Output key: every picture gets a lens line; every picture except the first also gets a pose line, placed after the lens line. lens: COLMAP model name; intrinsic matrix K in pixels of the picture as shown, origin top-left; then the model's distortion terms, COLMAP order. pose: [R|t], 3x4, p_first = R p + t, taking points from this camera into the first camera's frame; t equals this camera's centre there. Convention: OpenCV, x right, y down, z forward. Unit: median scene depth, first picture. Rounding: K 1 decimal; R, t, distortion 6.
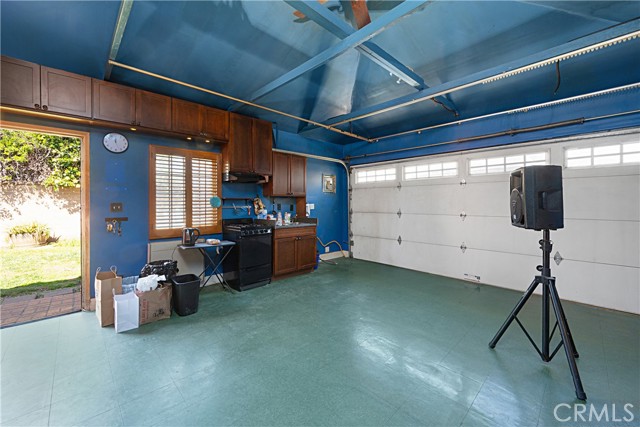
lens RADIAL K [[260.2, 0, 314.9], [0, 260.2, 210.0], [0, 0, 1]] dist [0.000204, -0.000002]
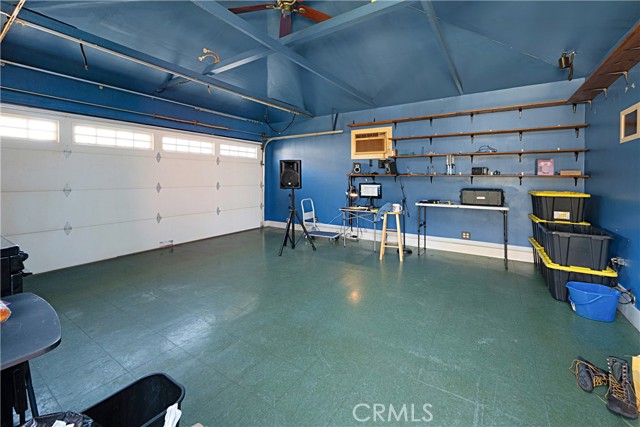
lens RADIAL K [[260.2, 0, 316.6], [0, 260.2, 208.2], [0, 0, 1]] dist [0.000204, -0.000002]
pose [[-0.229647, -0.116727, 0.966249, -0.716233], [0.019628, 0.992025, 0.124506, -0.019354], [-0.973076, 0.047558, -0.225524, 0.723757]]
